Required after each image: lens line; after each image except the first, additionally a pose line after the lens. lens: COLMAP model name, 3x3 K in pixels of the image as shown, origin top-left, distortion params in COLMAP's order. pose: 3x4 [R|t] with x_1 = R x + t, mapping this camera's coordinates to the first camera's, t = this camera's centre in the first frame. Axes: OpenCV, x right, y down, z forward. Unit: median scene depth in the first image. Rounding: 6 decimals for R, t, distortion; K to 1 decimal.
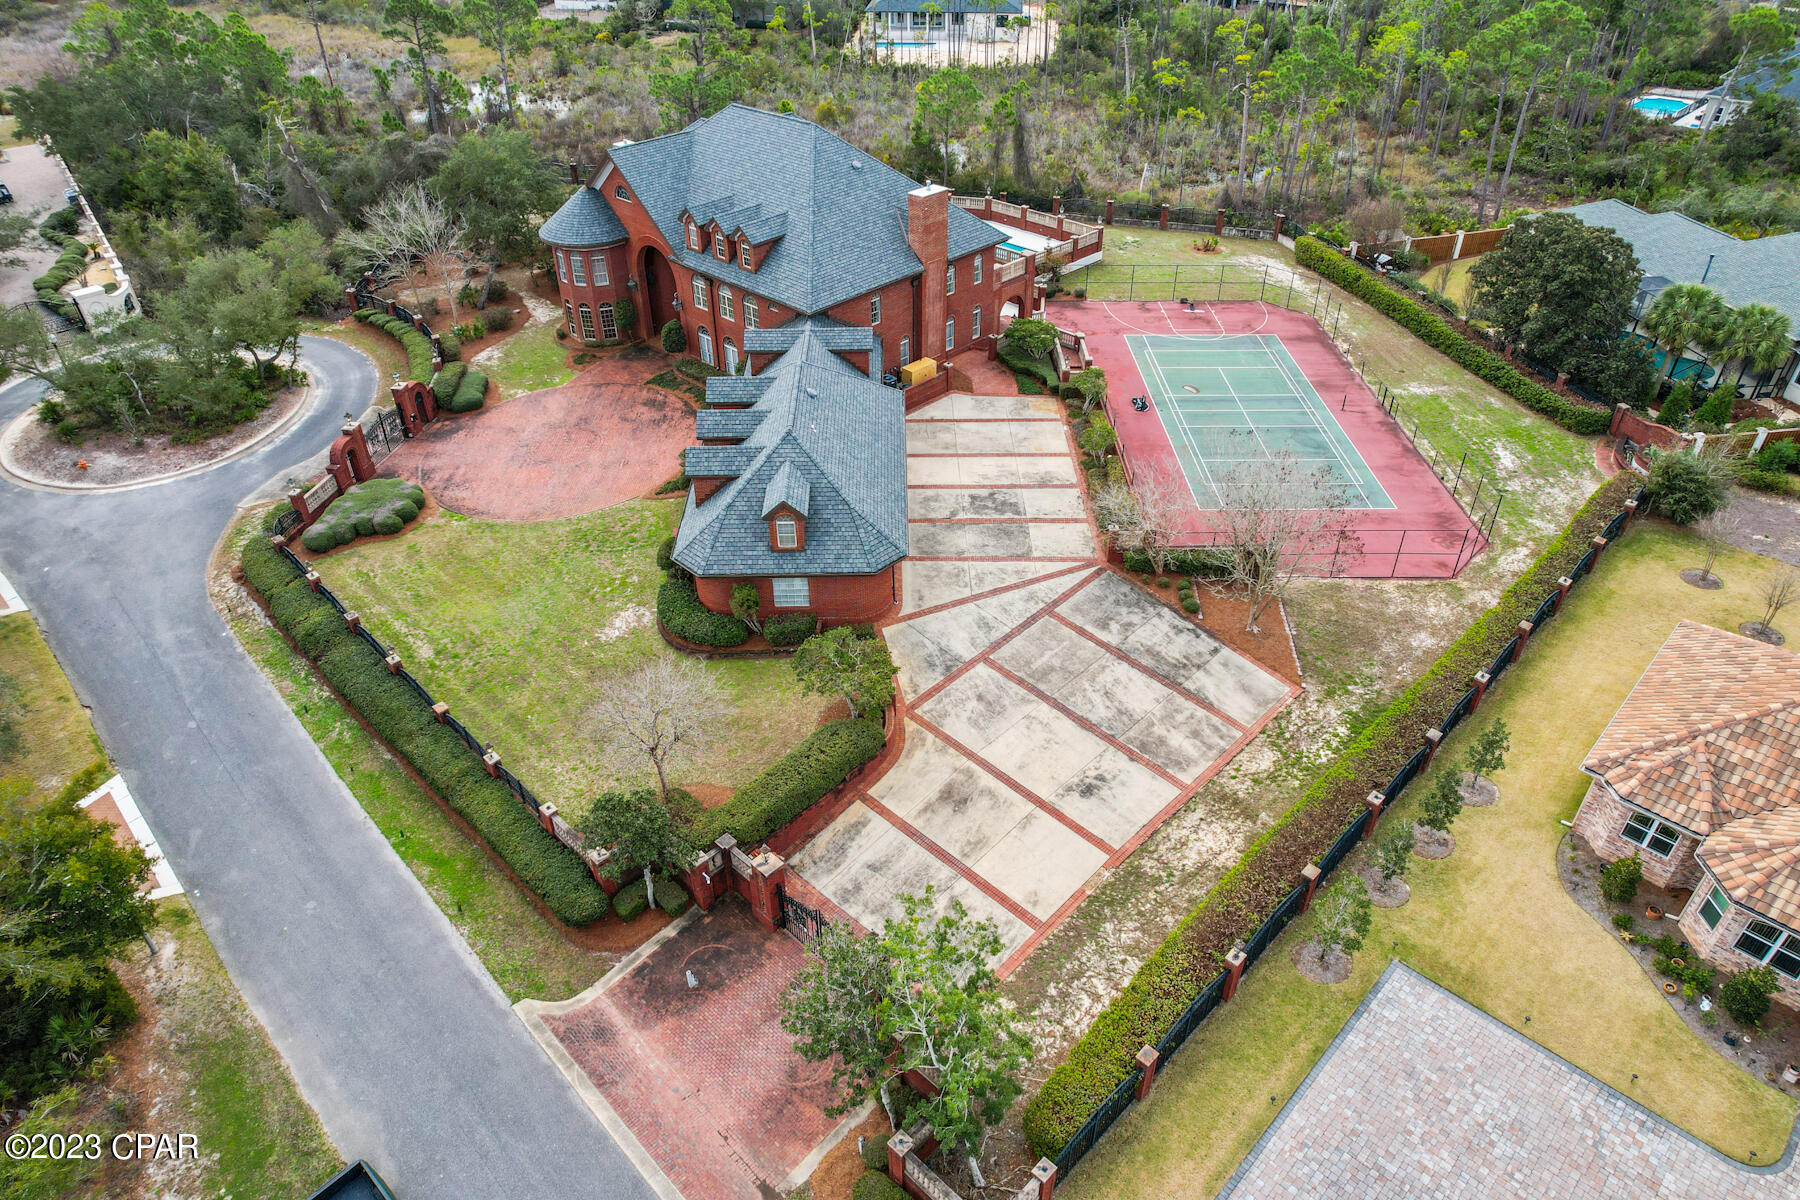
lens RADIAL K [[1149.5, 0, 900.0], [0, 1149.5, 600.0], [0, 0, 1]] dist [-0.071043, 0.066141]
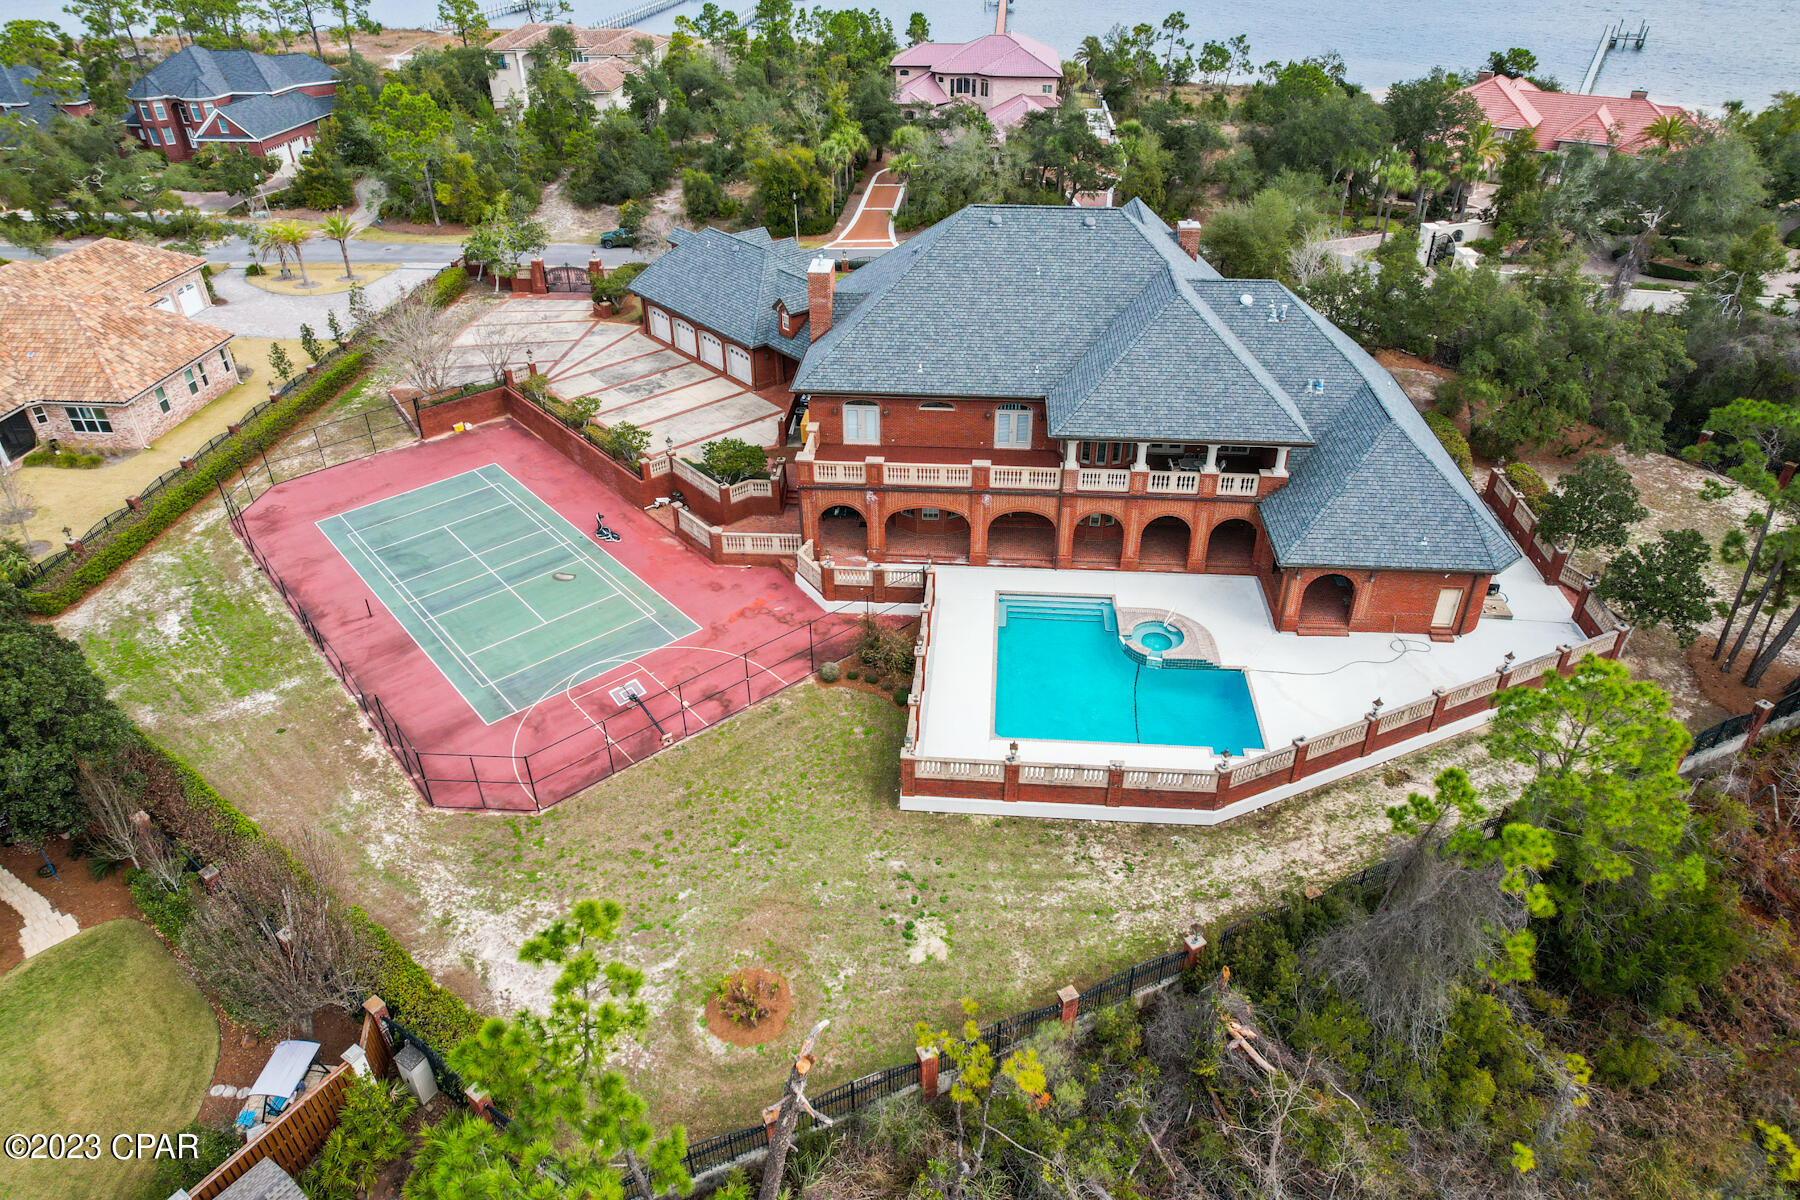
lens RADIAL K [[1149.5, 0, 900.0], [0, 1149.5, 600.0], [0, 0, 1]] dist [-0.071043, 0.066141]
pose [[-0.767978, 0.360778, -0.529197, 0.601190], [-0.368245, 0.427304, 0.825716, -1.102589], [0.524028, 0.829006, -0.195306, 1.544739]]
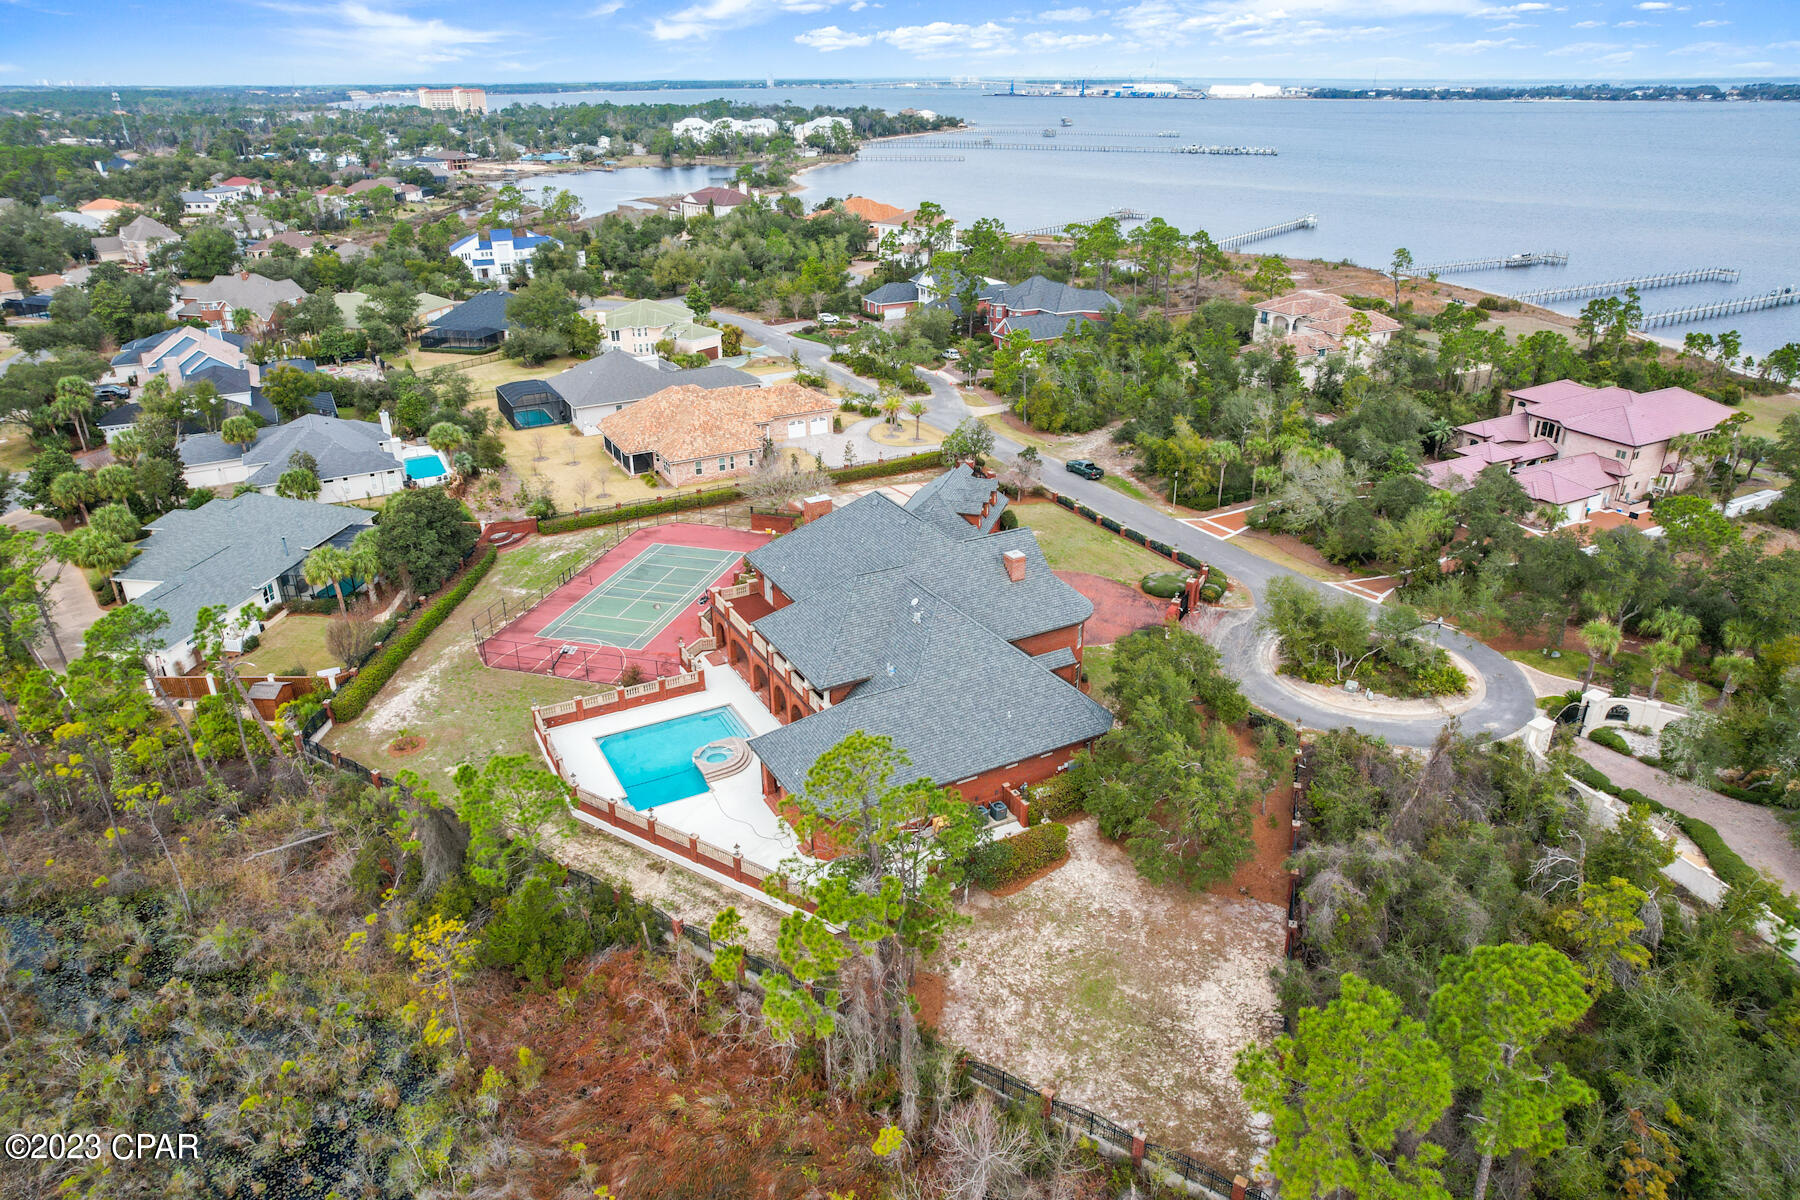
lens RADIAL K [[1149.5, 0, 900.0], [0, 1149.5, 600.0], [0, 0, 1]] dist [-0.071043, 0.066141]
pose [[-0.958136, -0.112977, 0.263080, -0.517570], [0.174917, 0.496468, 0.850249, -1.674290], [-0.226670, 0.860672, -0.455923, 1.912992]]
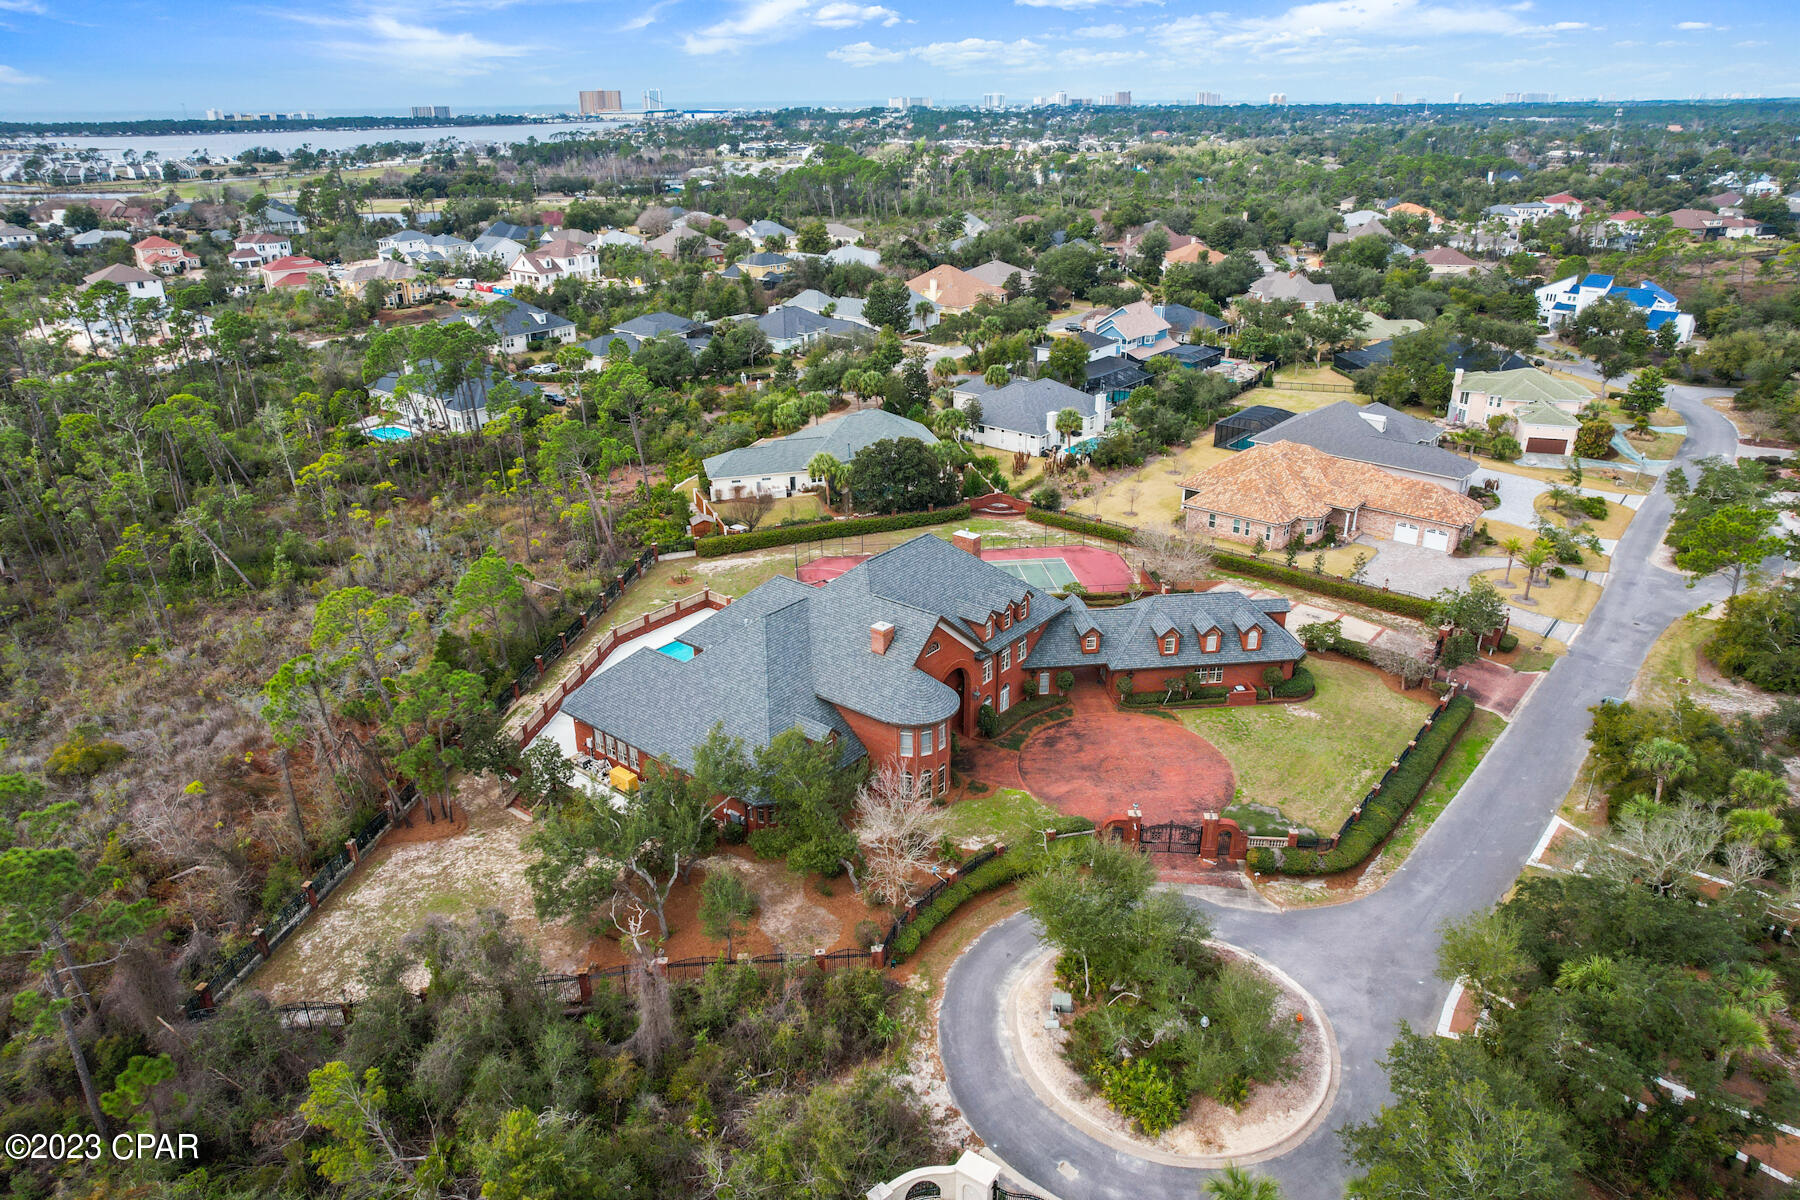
lens RADIAL K [[1148.9, 0, 945.9], [0, 1148.9, 646.7], [0, 0, 1]] dist [-0.024061, -0.000367]
pose [[-0.123623, -0.429771, 0.894435, -1.486698], [0.583050, 0.697898, 0.415922, -0.968812], [-0.802975, 0.572918, 0.164302, 0.925308]]
